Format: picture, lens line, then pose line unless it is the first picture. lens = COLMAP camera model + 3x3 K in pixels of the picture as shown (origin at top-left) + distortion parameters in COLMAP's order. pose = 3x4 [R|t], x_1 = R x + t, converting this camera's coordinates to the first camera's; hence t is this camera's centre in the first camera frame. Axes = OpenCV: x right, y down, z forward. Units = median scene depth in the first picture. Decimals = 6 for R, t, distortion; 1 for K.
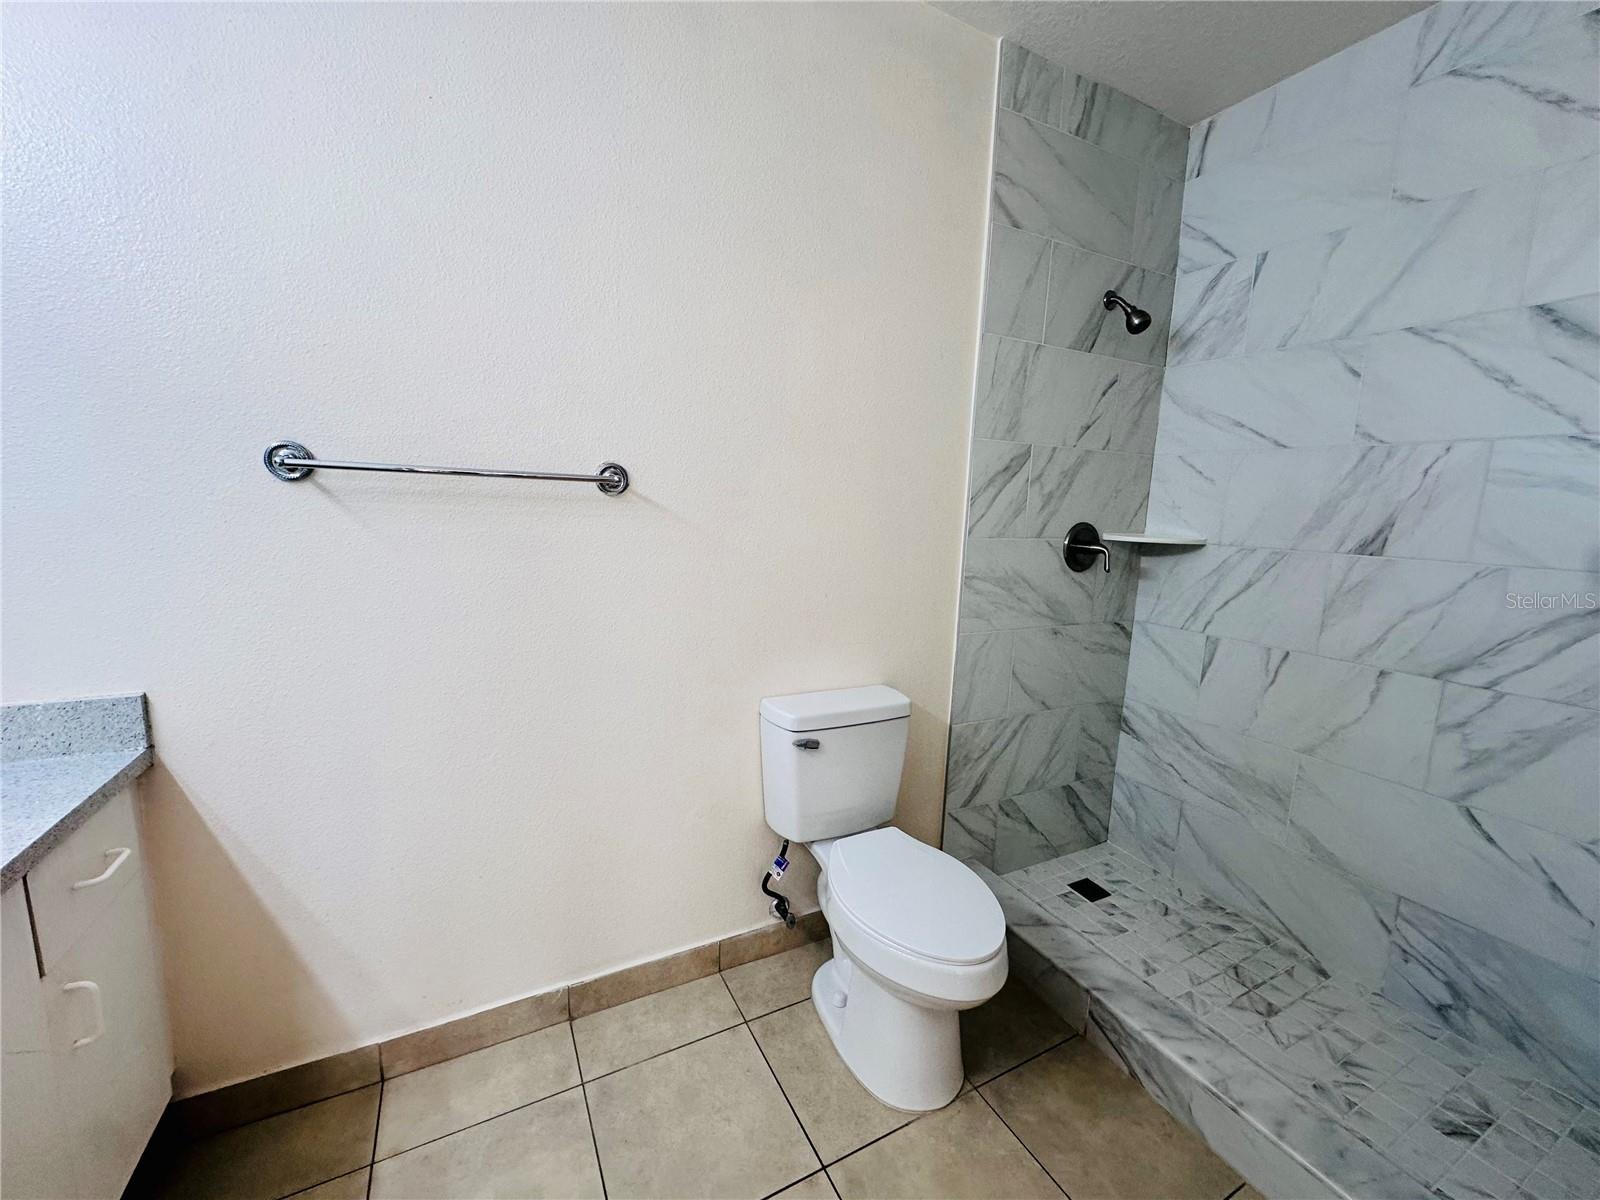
lens RADIAL K [[640.4, 0, 797.1], [0, 640.4, 602.9], [0, 0, 1]] dist [-0.001616, 0.000318]
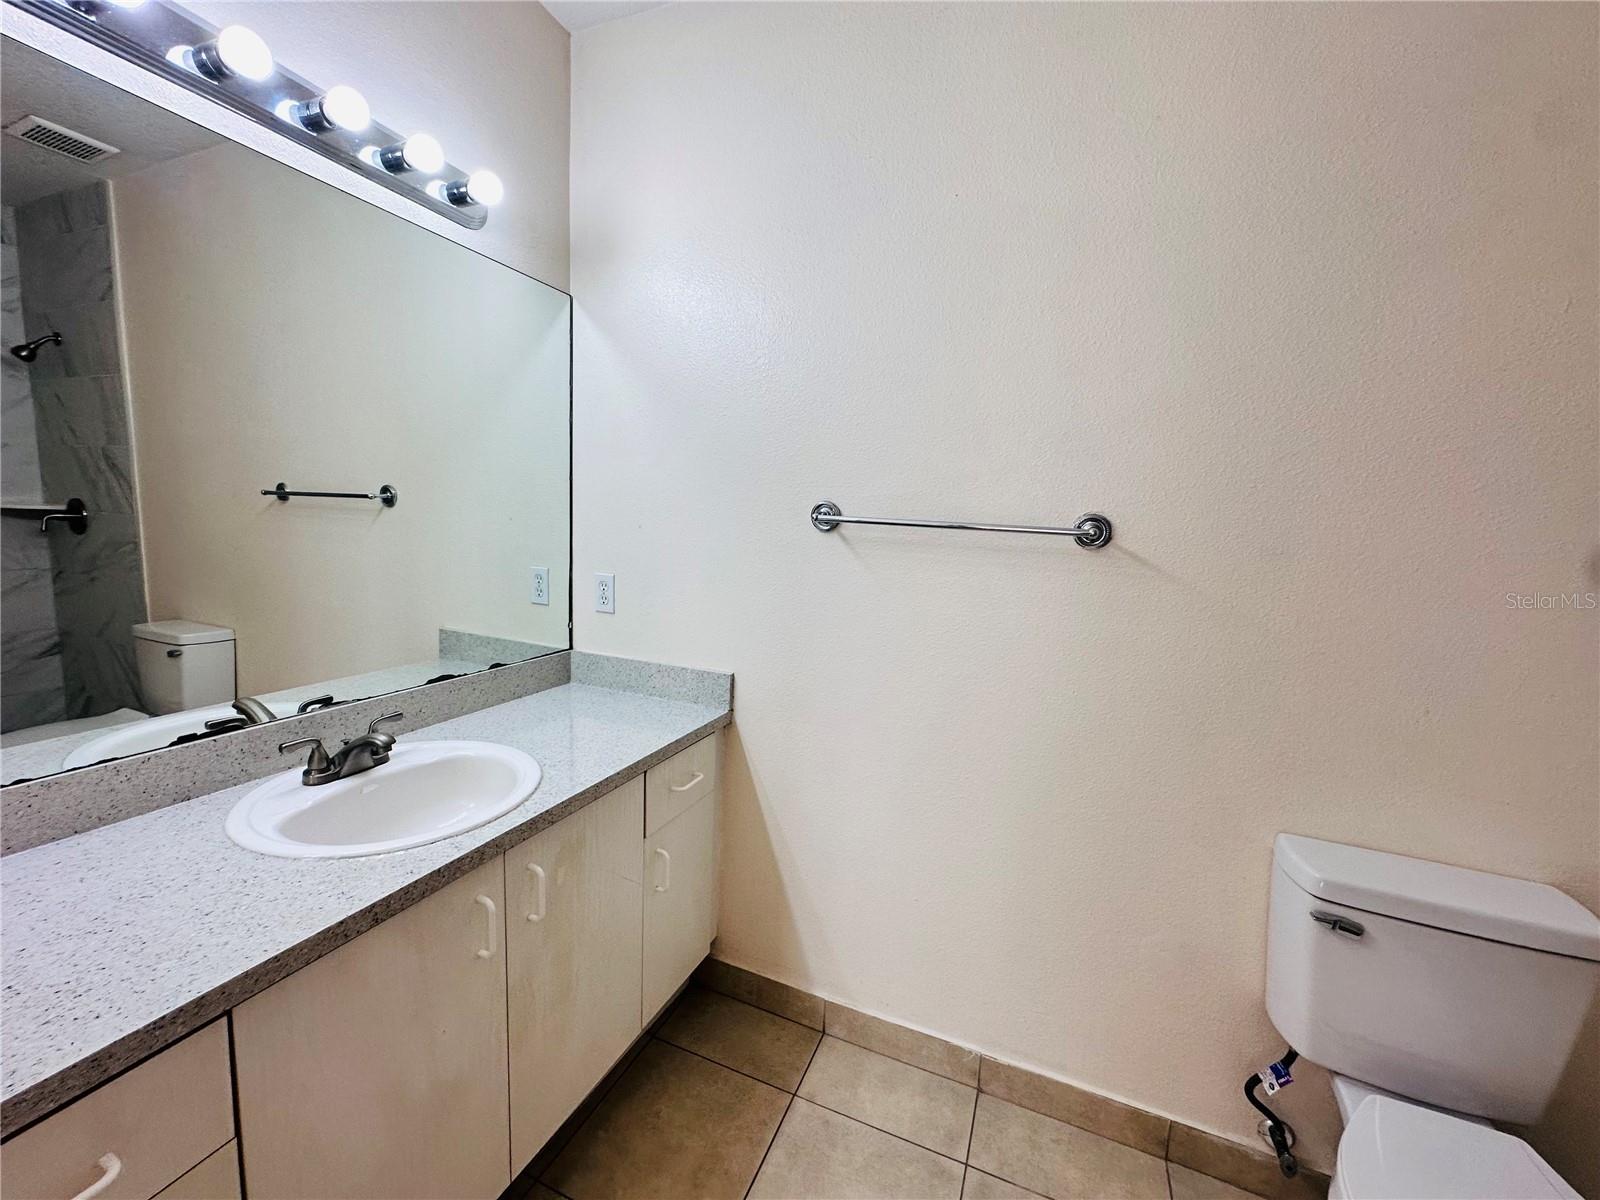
lens RADIAL K [[640.4, 0, 798.3], [0, 640.4, 597.6], [0, 0, 1]] dist [-0.001616, 0.000318]
pose [[0.642125, 0.093538, -0.760872, 0.147168], [-0.142703, 0.989765, 0.001246, -0.044043], [0.753200, 0.107779, 0.648901, 0.109007]]
